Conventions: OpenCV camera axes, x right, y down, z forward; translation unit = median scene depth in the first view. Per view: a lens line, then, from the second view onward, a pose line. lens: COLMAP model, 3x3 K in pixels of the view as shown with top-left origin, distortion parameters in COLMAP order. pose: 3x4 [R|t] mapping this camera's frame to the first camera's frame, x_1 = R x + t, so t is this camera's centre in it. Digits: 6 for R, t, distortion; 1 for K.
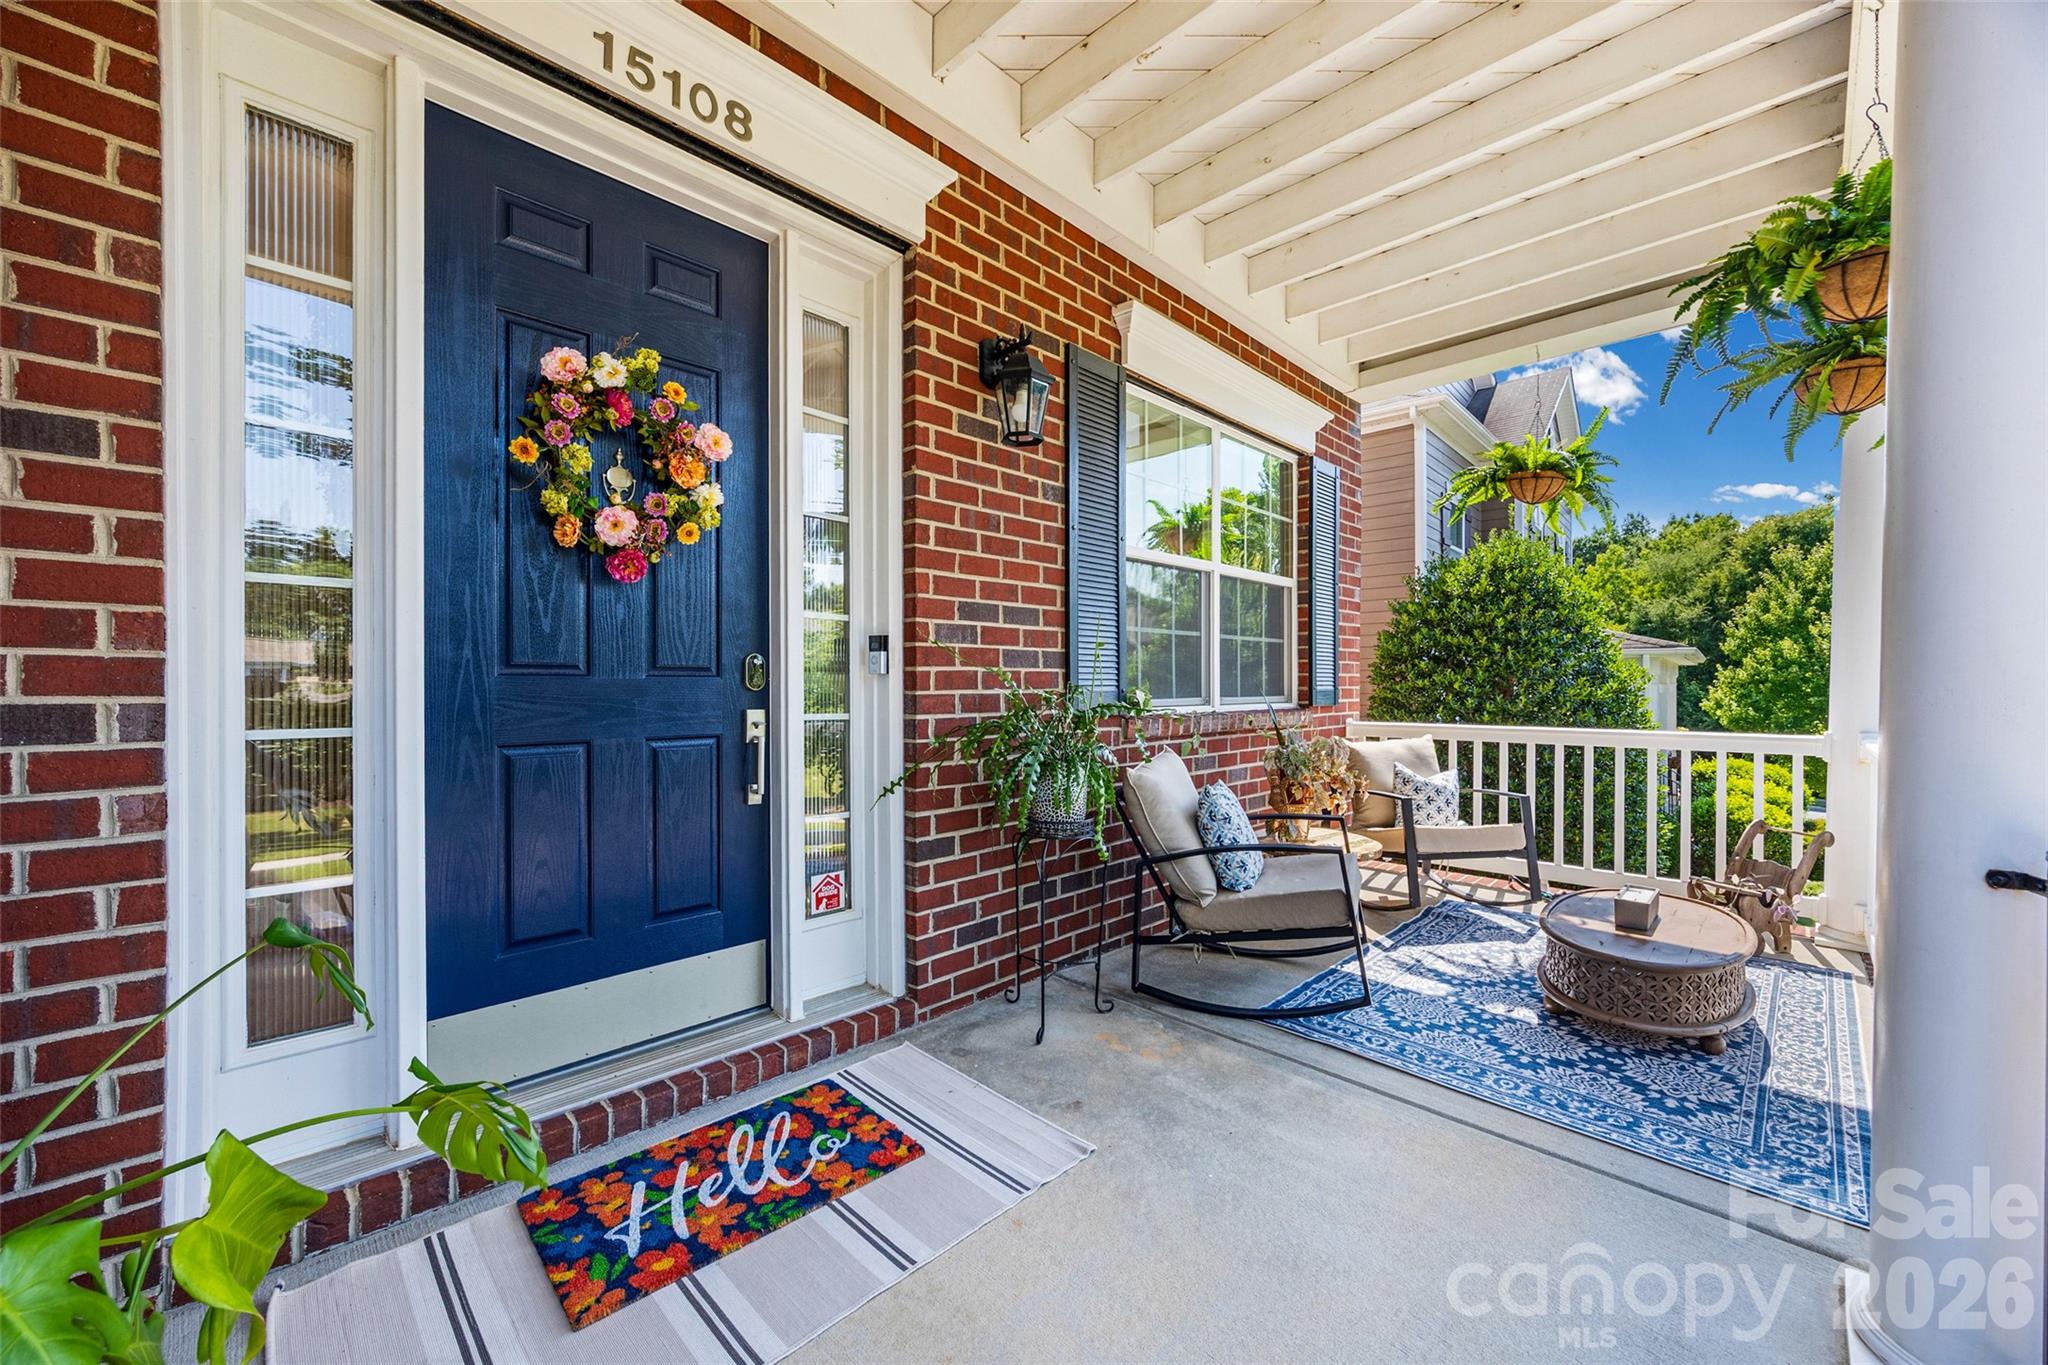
lens RADIAL K [[793.8, 0, 1030.7], [0, 793.8, 682.7], [0, 0, 1]] dist [0.002571, 0.001735]
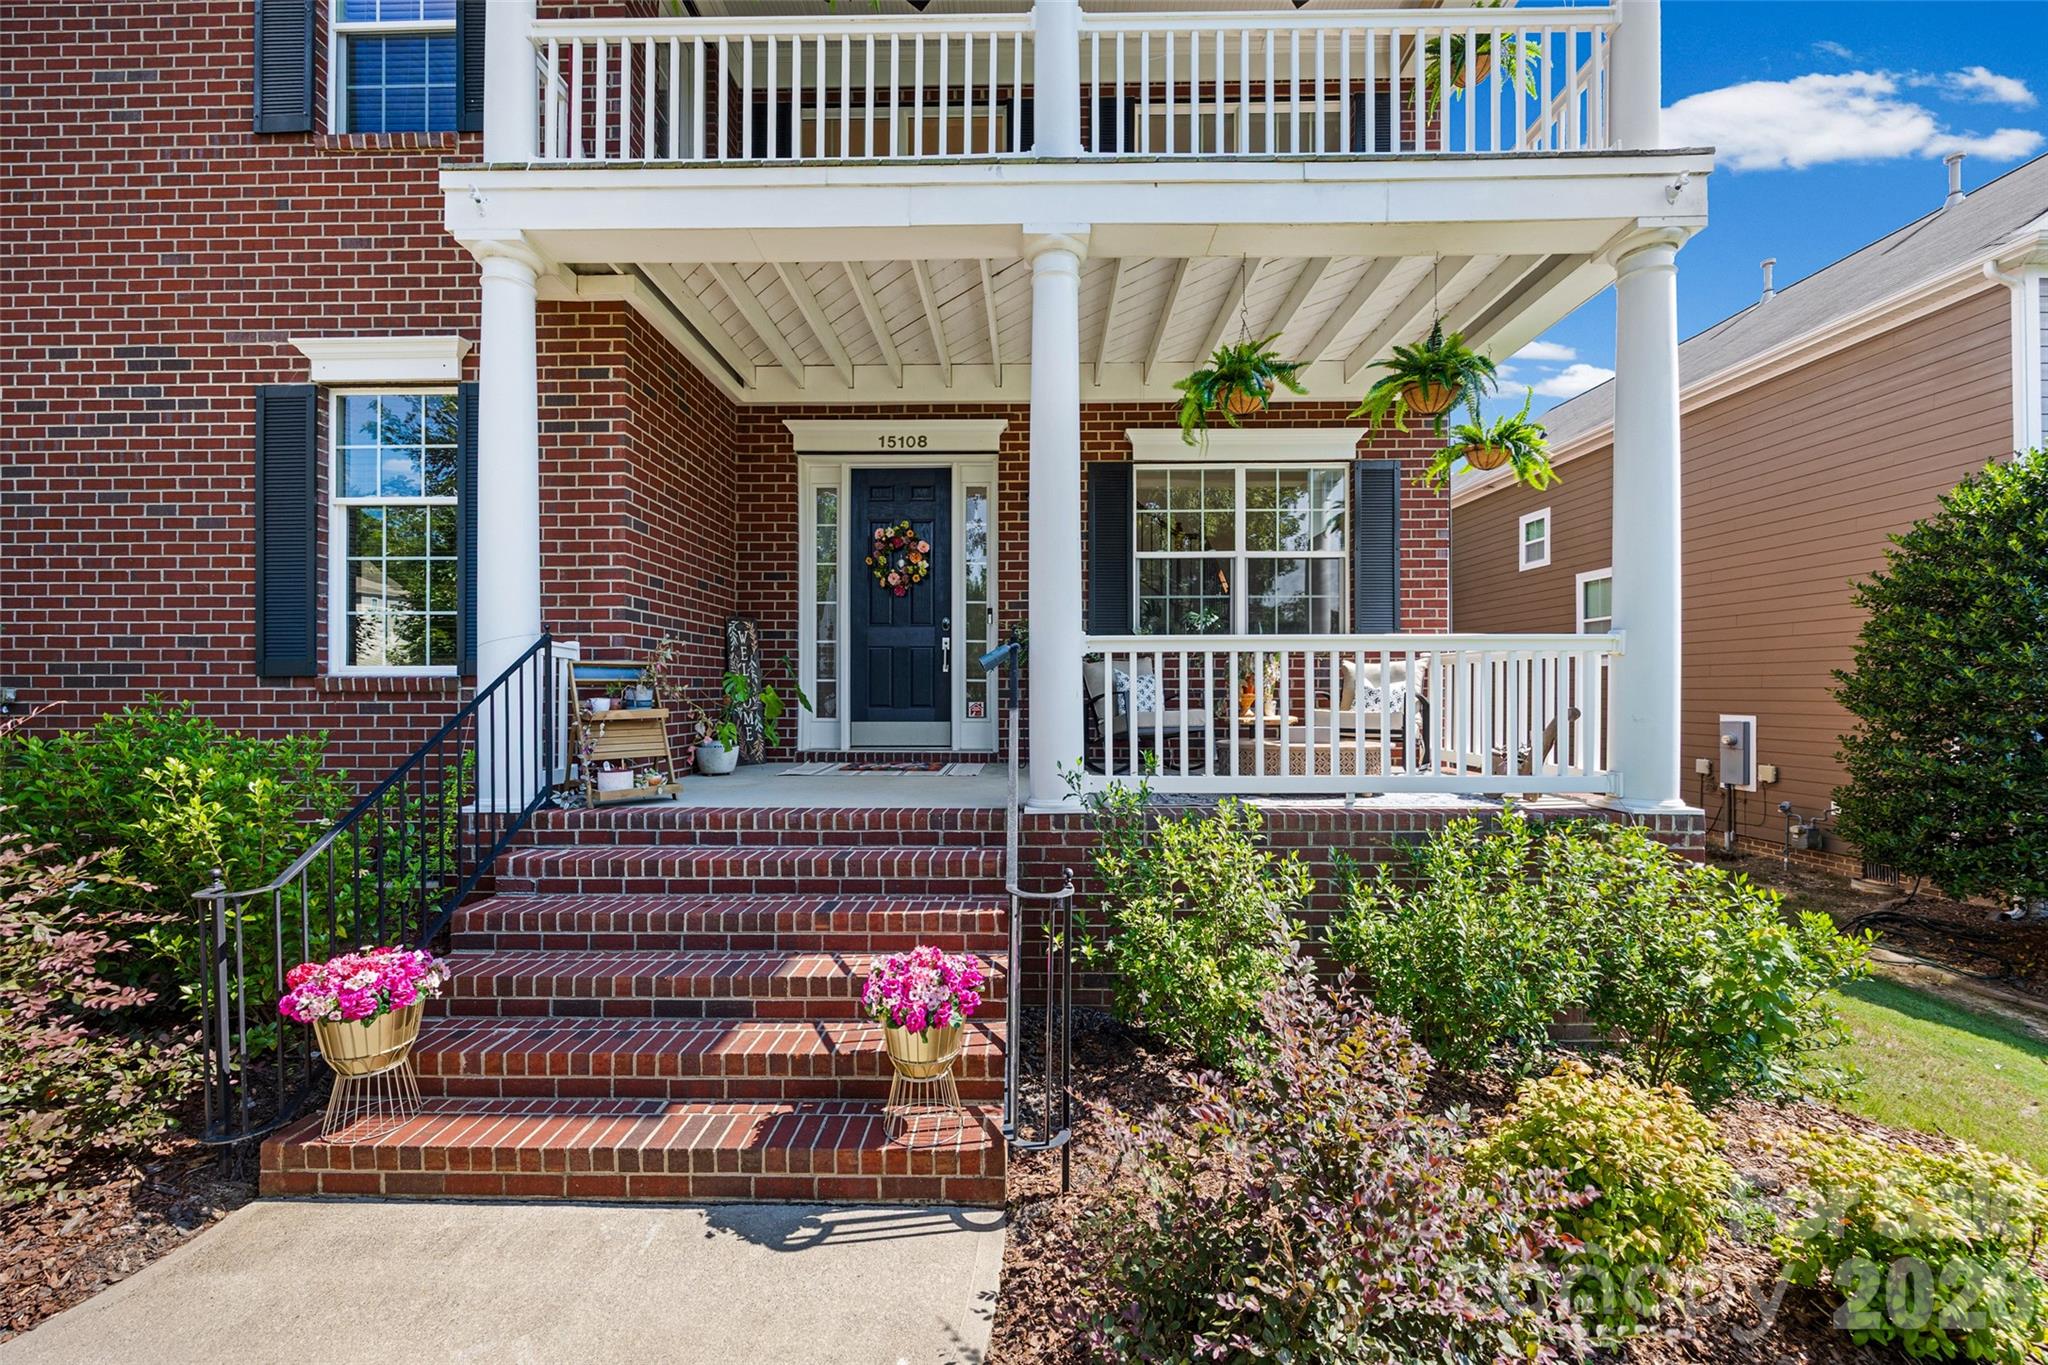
lens RADIAL K [[793.8, 0, 1018.6], [0, 793.8, 684.5], [0, 0, 1]] dist [0.002571, 0.001735]
pose [[0.688209, -0.002245, -0.725509, 1.999034], [0.000288, 0.999996, -0.002820, 0.222298], [0.725513, 0.001732, 0.688206, -0.784556]]
